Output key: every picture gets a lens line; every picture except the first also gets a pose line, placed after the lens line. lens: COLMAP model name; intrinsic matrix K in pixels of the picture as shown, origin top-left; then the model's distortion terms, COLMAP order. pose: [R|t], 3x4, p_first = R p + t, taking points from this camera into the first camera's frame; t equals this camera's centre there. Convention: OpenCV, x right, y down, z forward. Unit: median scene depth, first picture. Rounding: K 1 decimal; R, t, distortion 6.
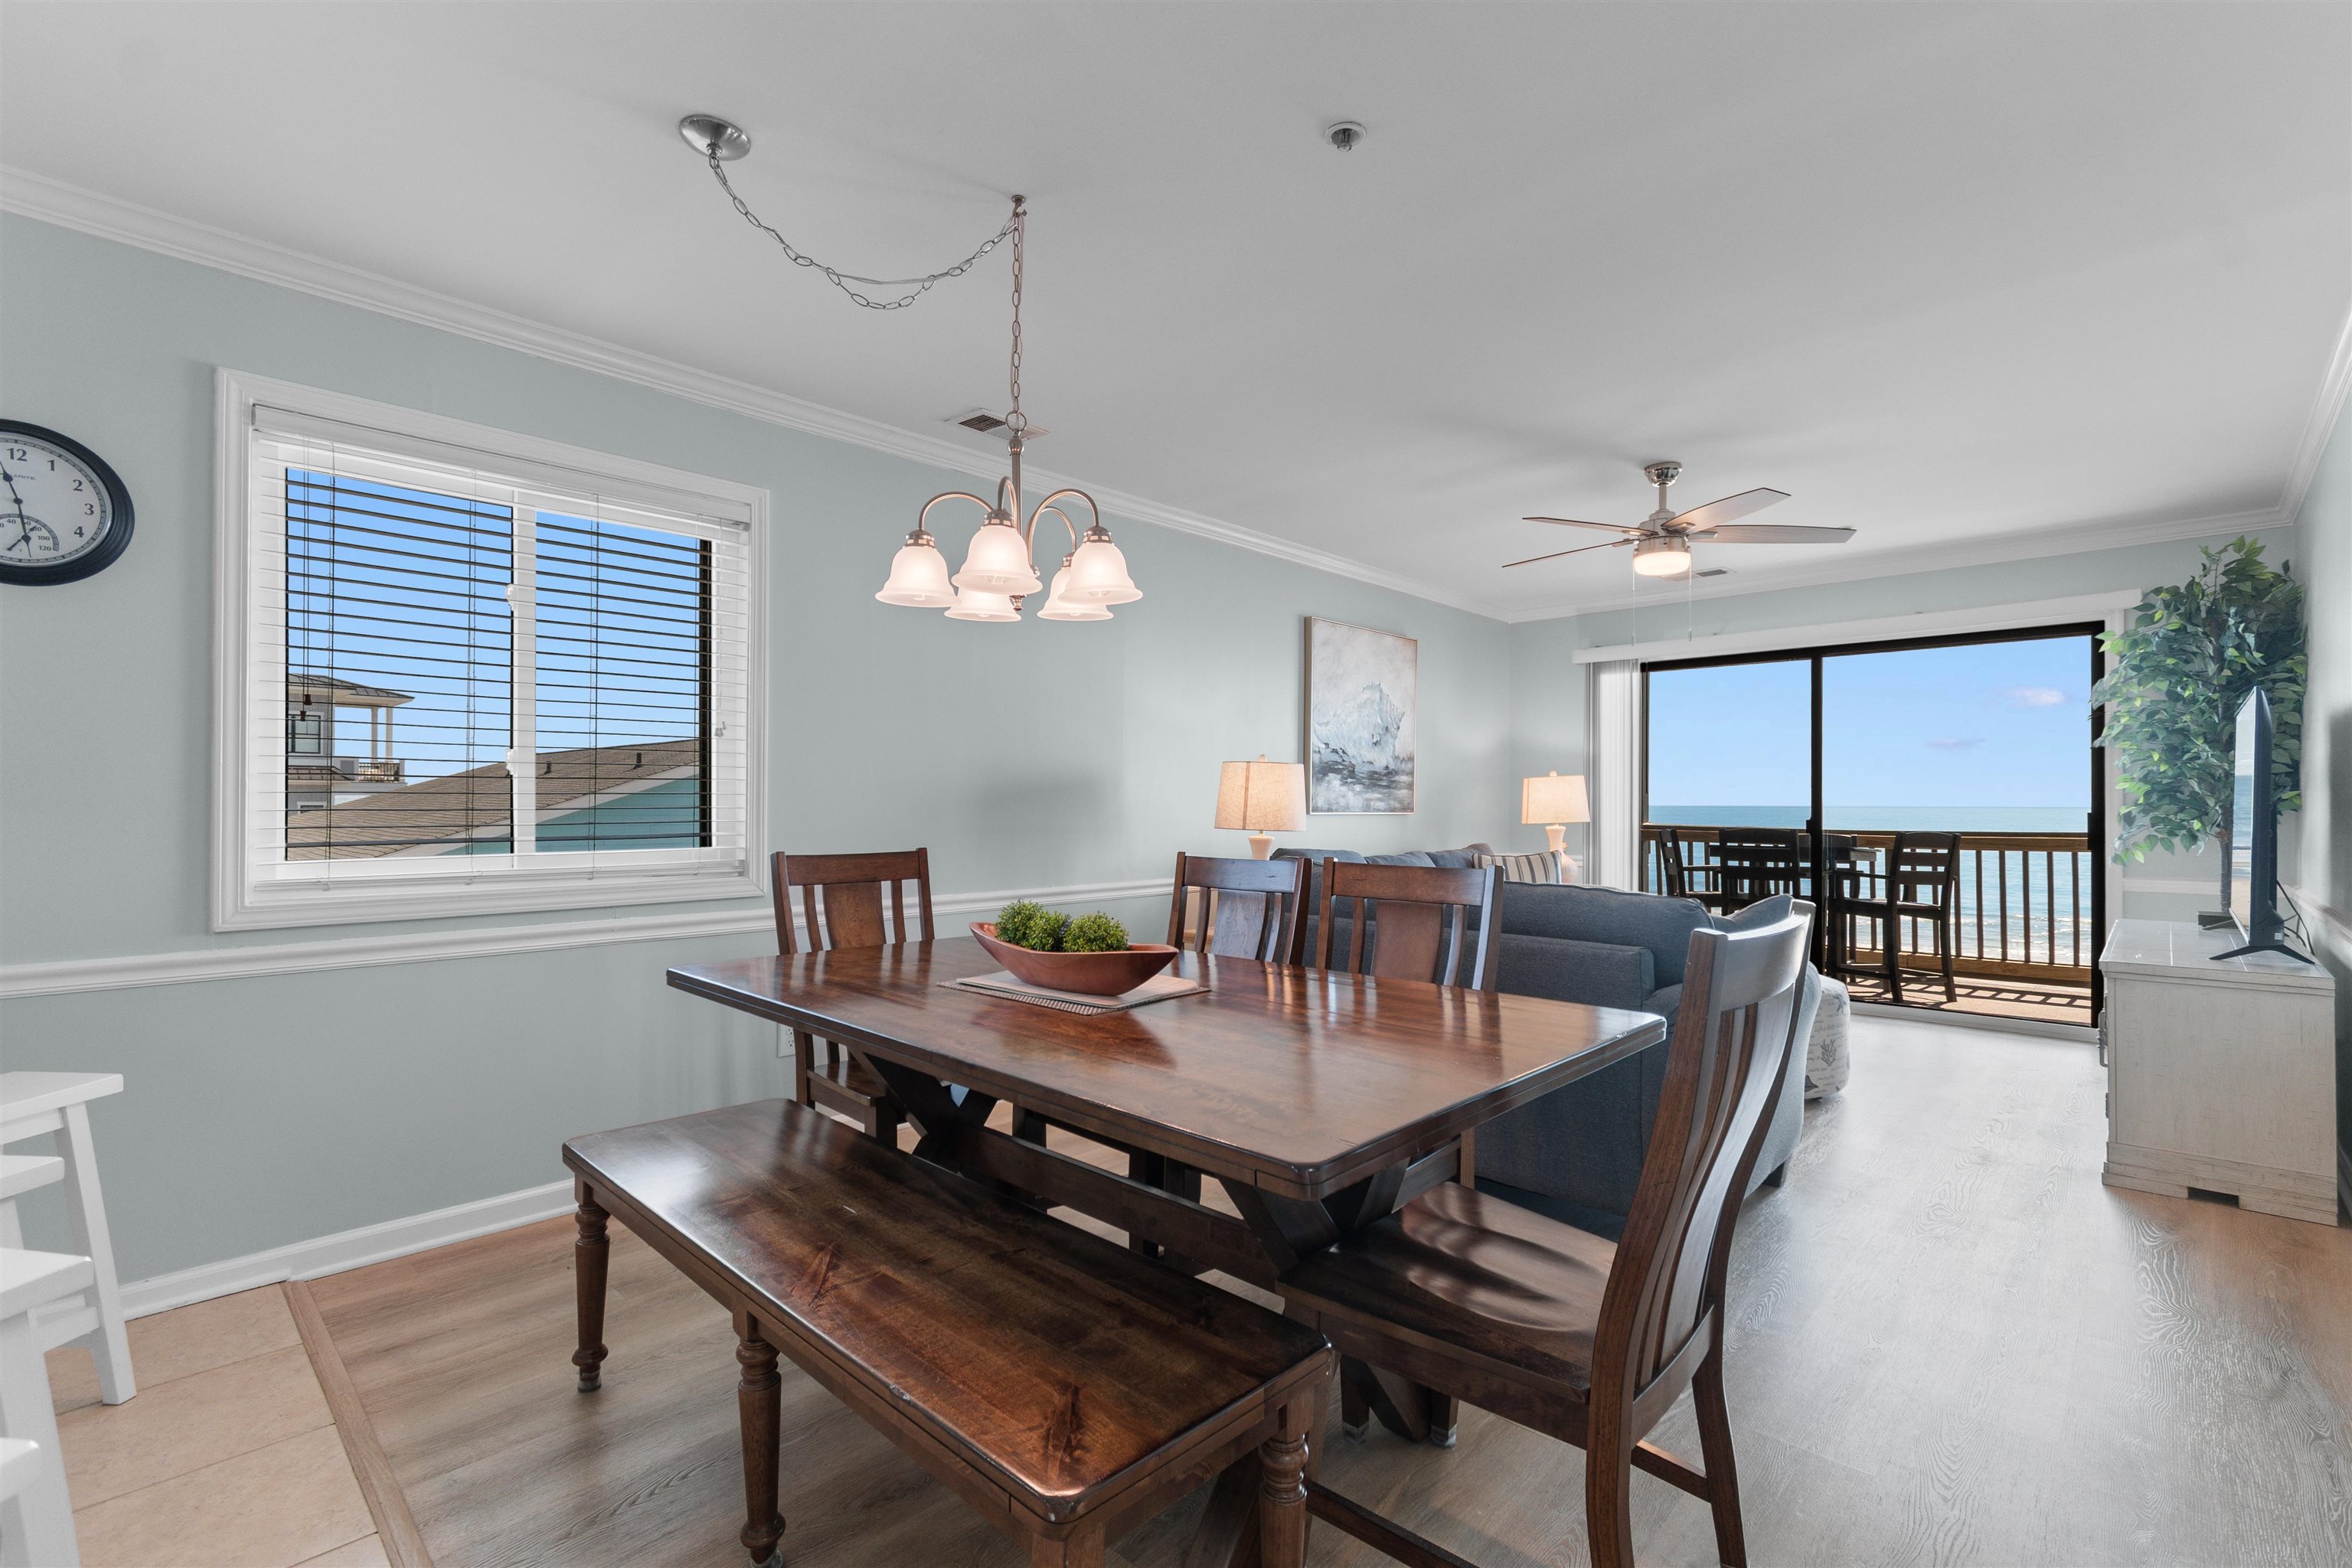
lens RADIAL K [[1041.0, 0, 1175.4], [0, 1041.0, 800.4], [0, 0, 1]] dist [0.003335, -0.001285]
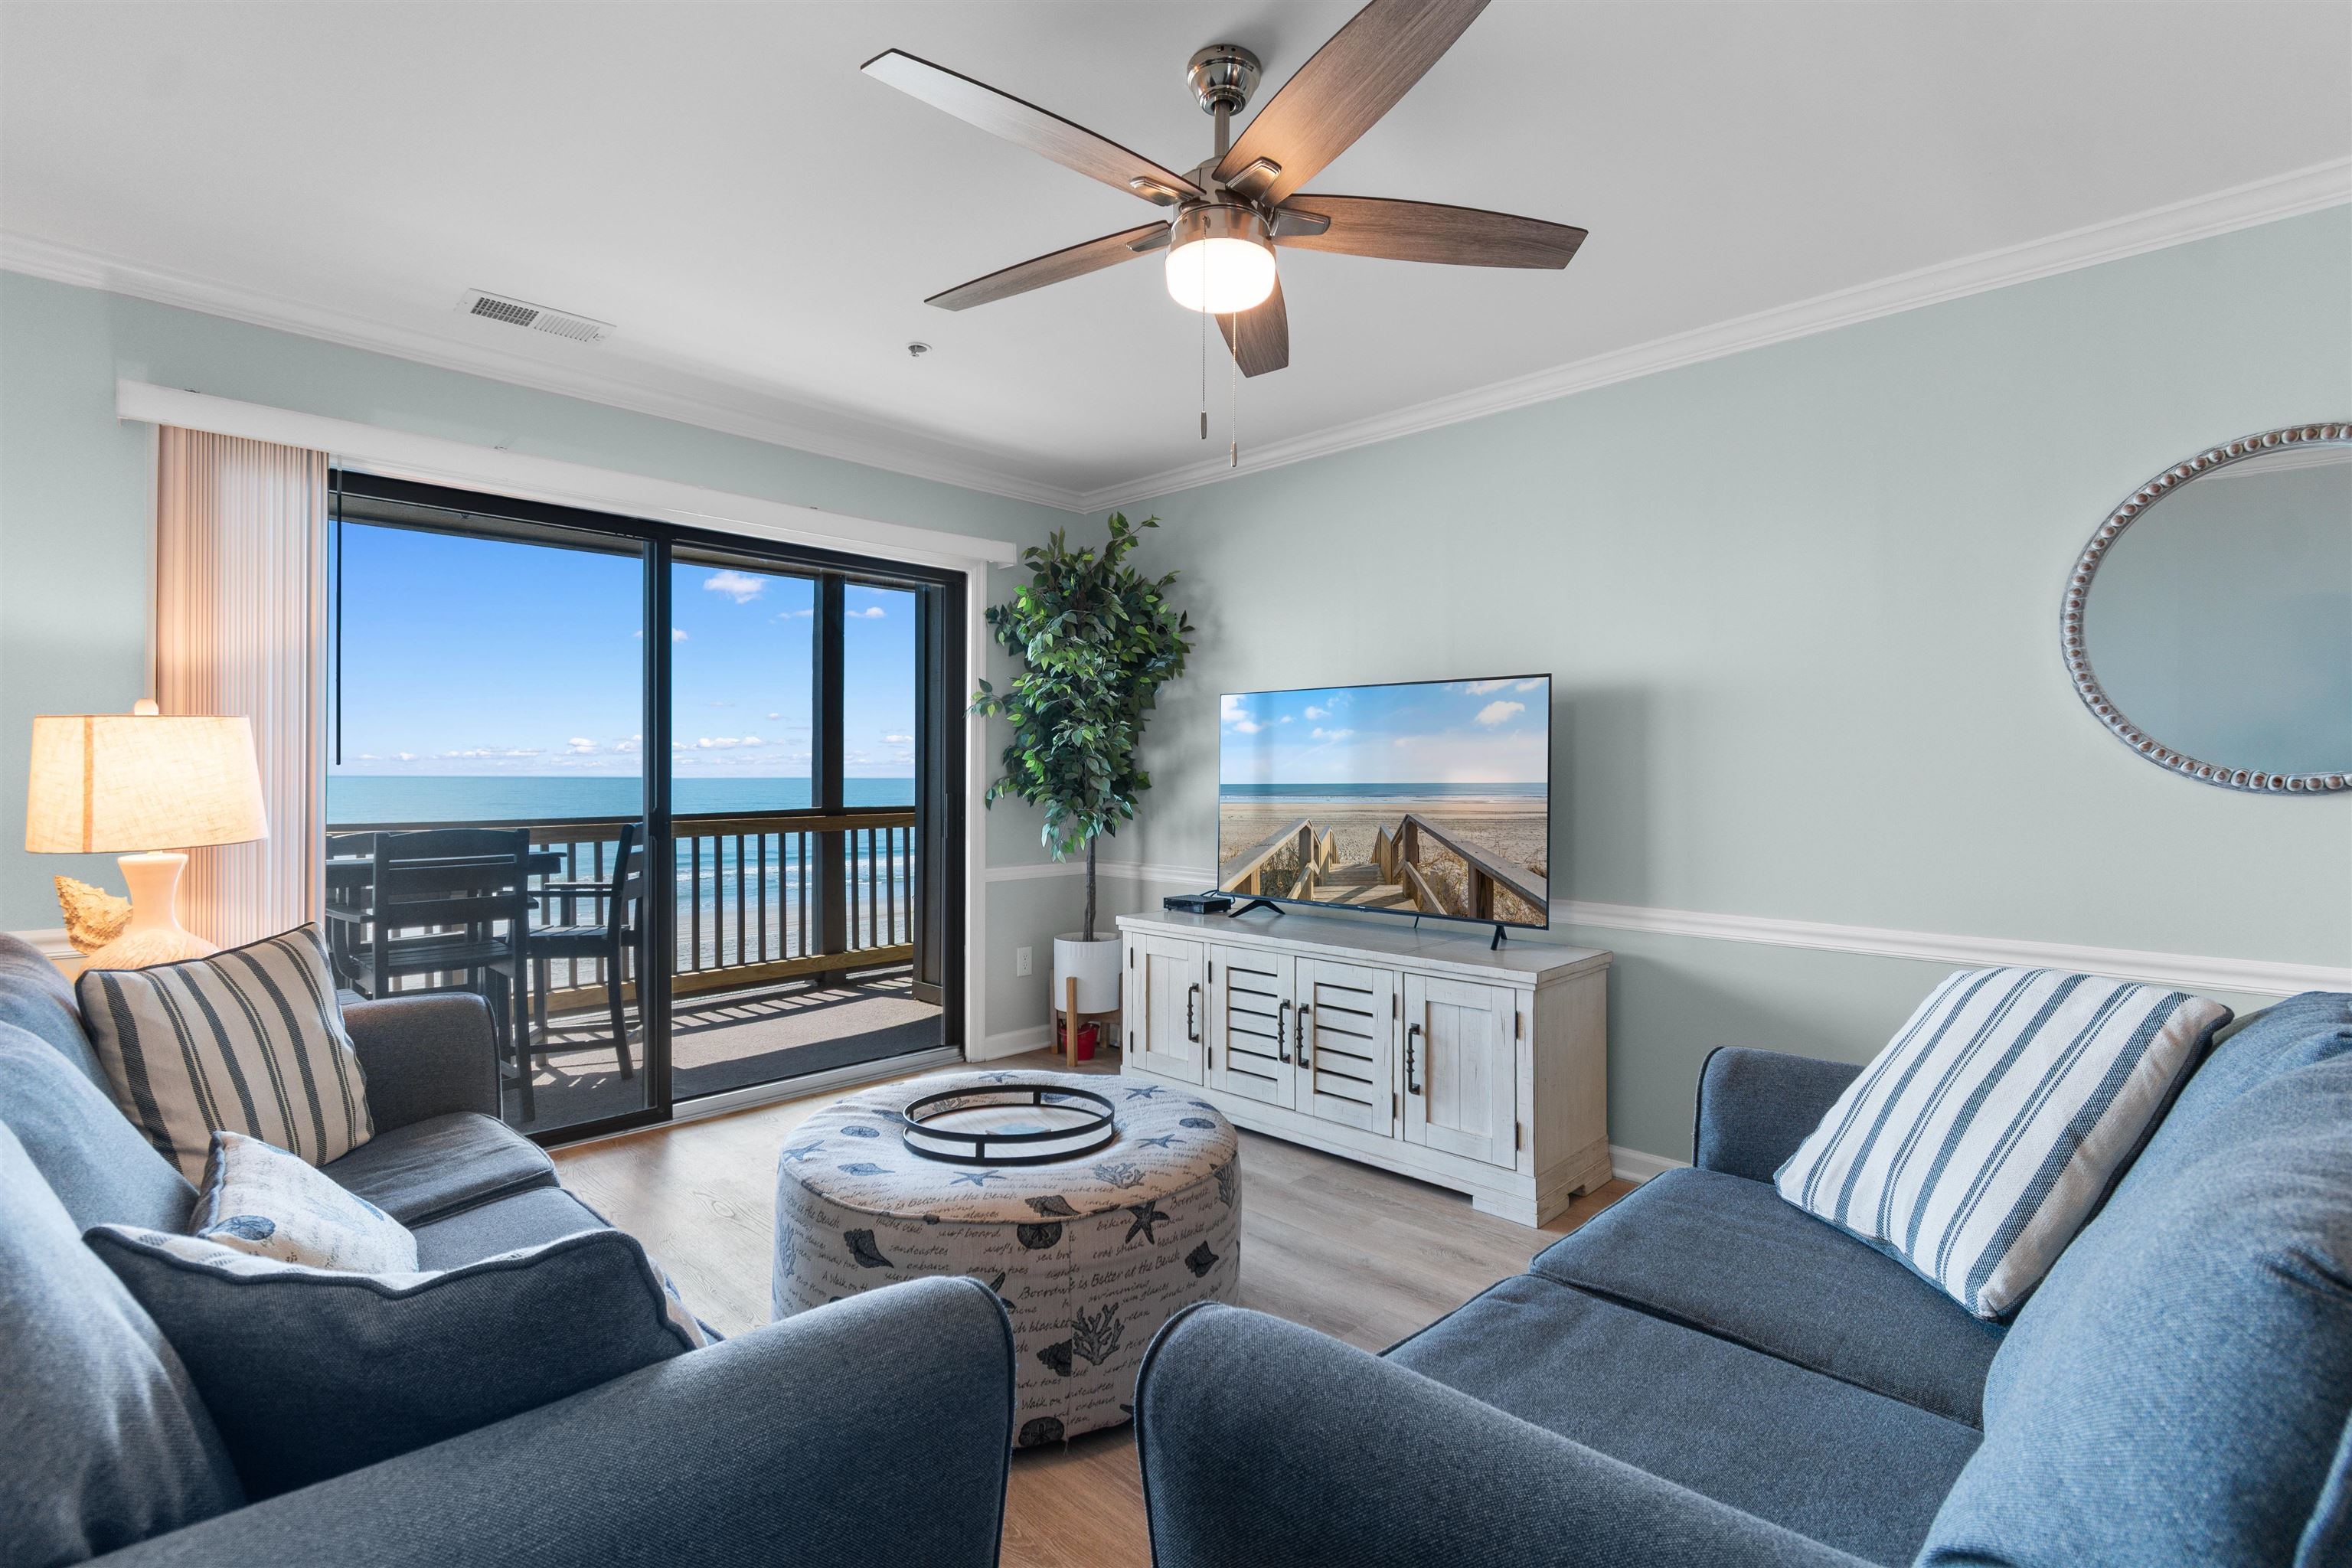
lens RADIAL K [[1098.4, 0, 1171.8], [0, 1098.4, 775.7], [0, 0, 1]] dist [0.008670, -0.006814]
pose [[0.012657, -0.002713, 0.999916, -0.014994], [-0.007458, 0.999968, 0.002808, -0.007271], [-0.999892, -0.007493, 0.012637, 0.846632]]
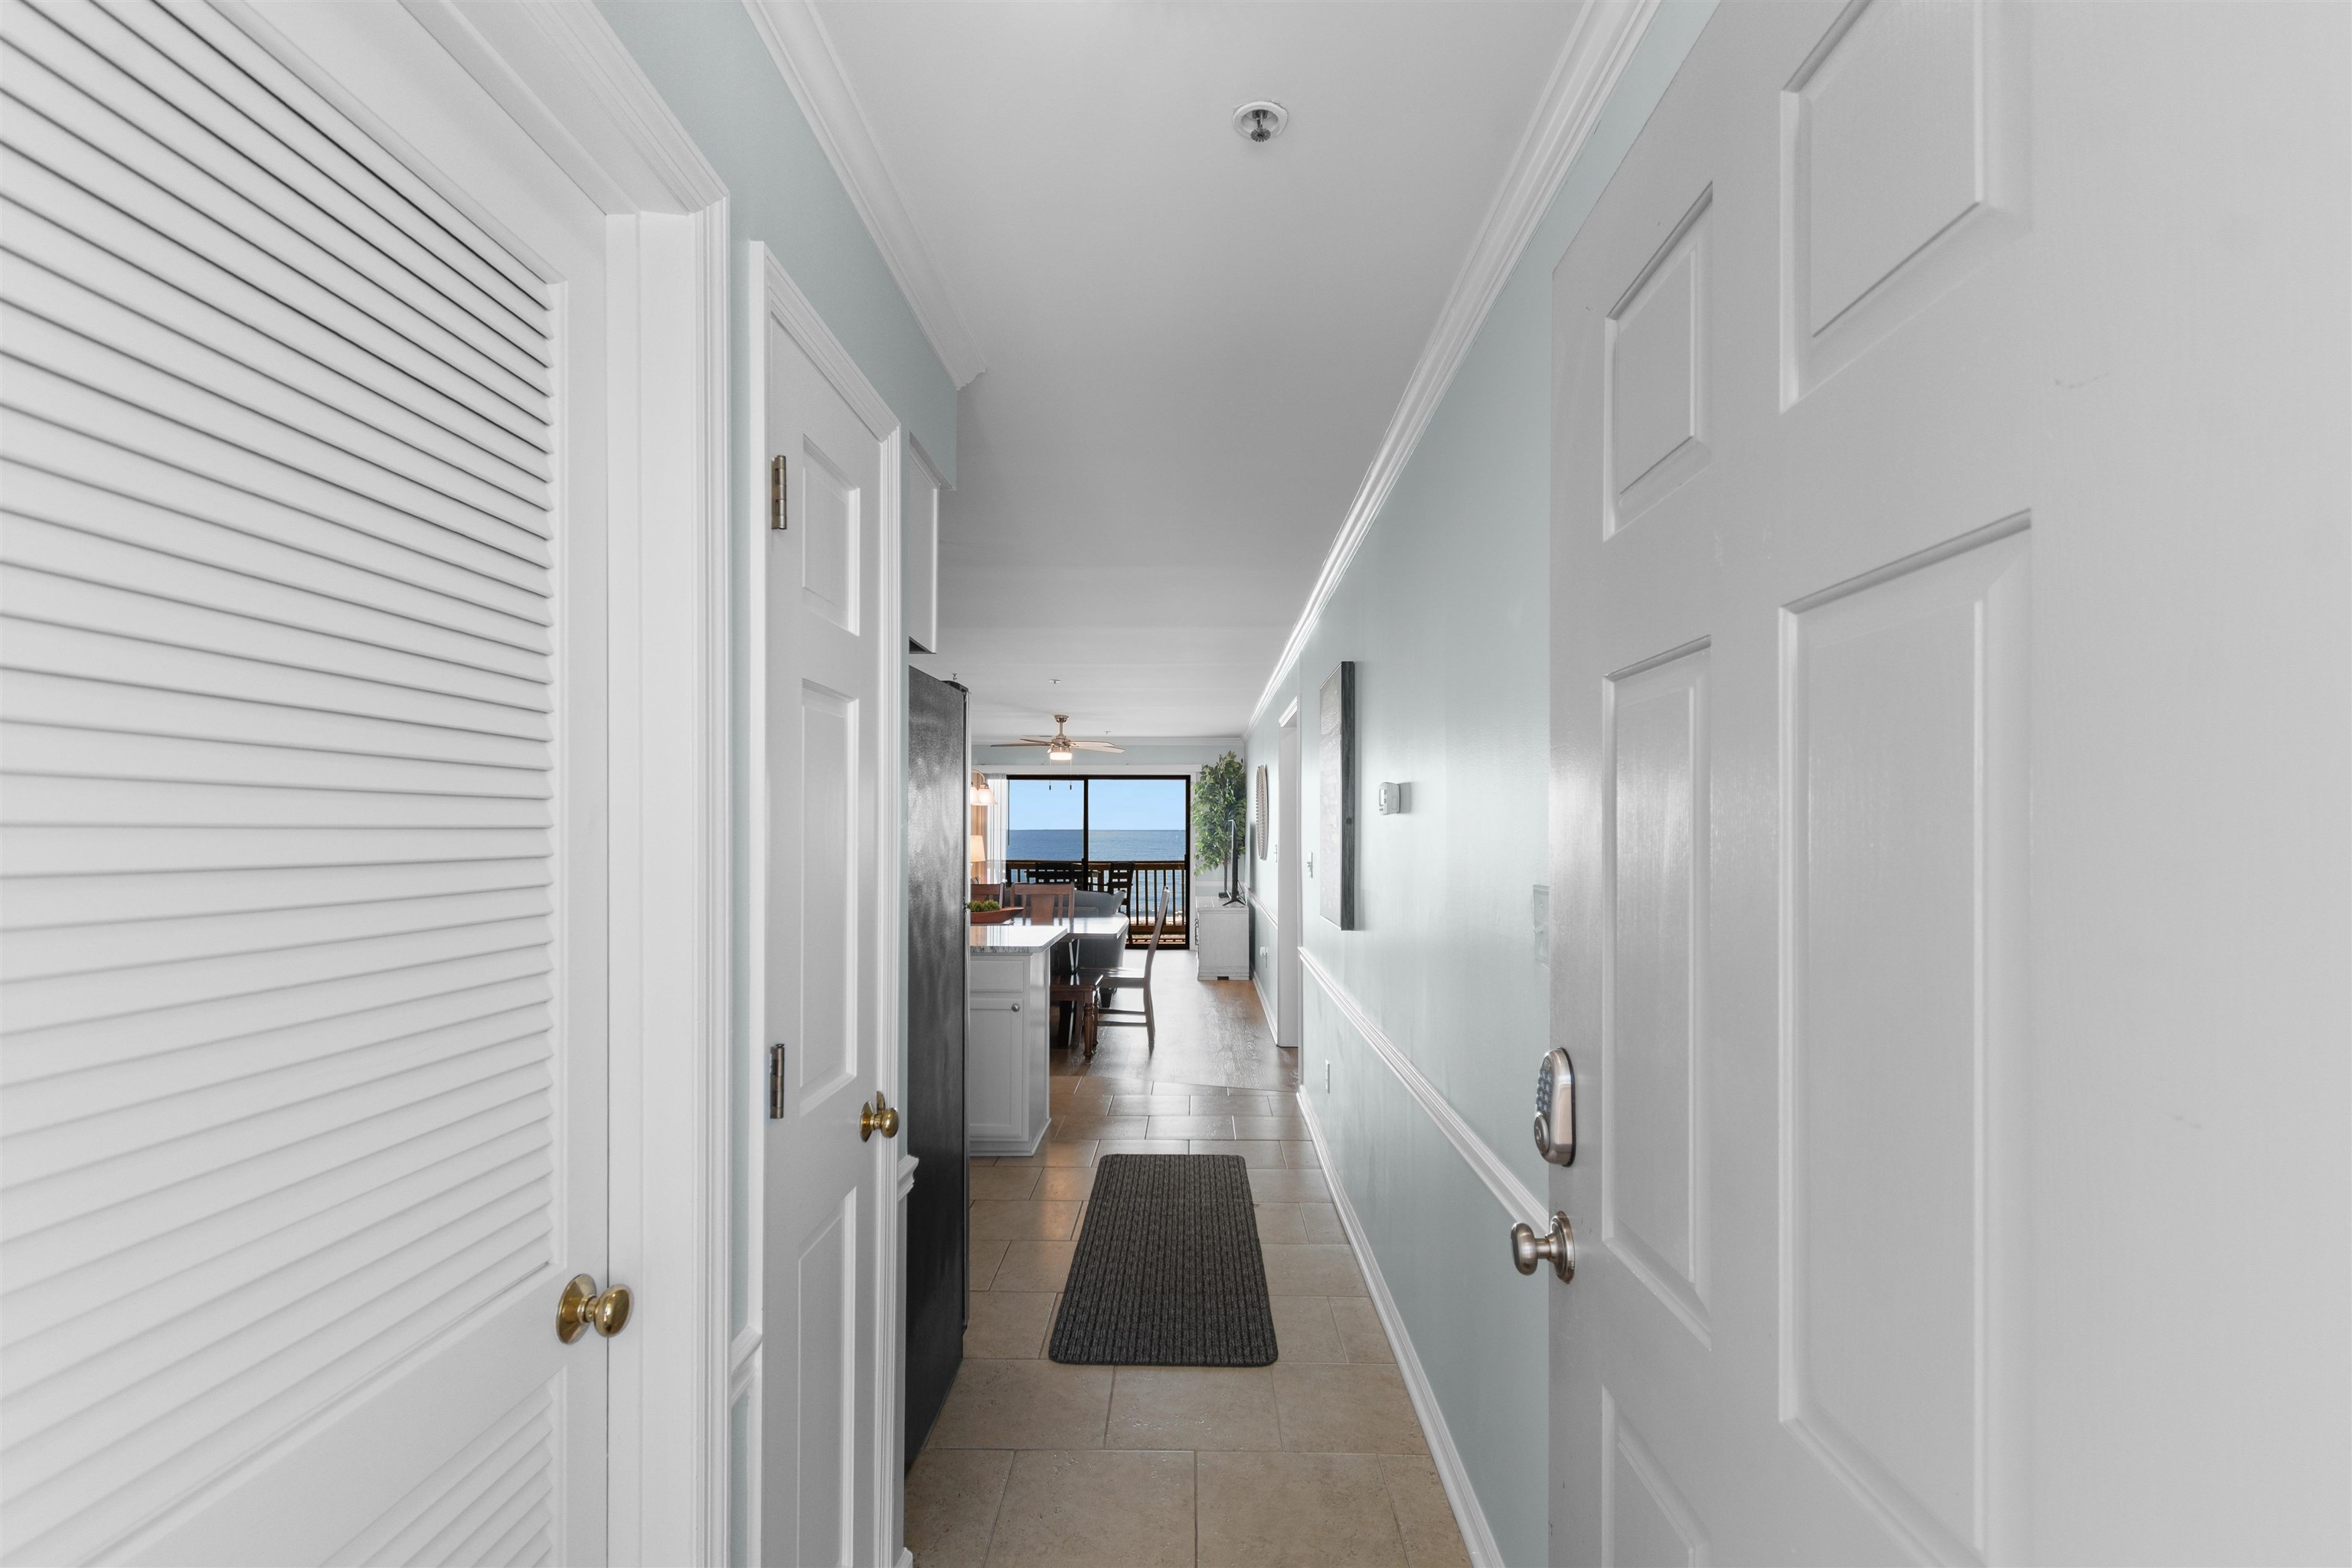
lens RADIAL K [[1041.0, 0, 1115.3], [0, 1041.0, 827.2], [0, 0, 1]] dist [0.003335, -0.001285]
pose [[0.772263, 0.002226, 0.635299, -0.795041], [-0.004690, 0.999987, 0.002197, -0.057922], [-0.635286, -0.004677, 0.772263, -0.772016]]
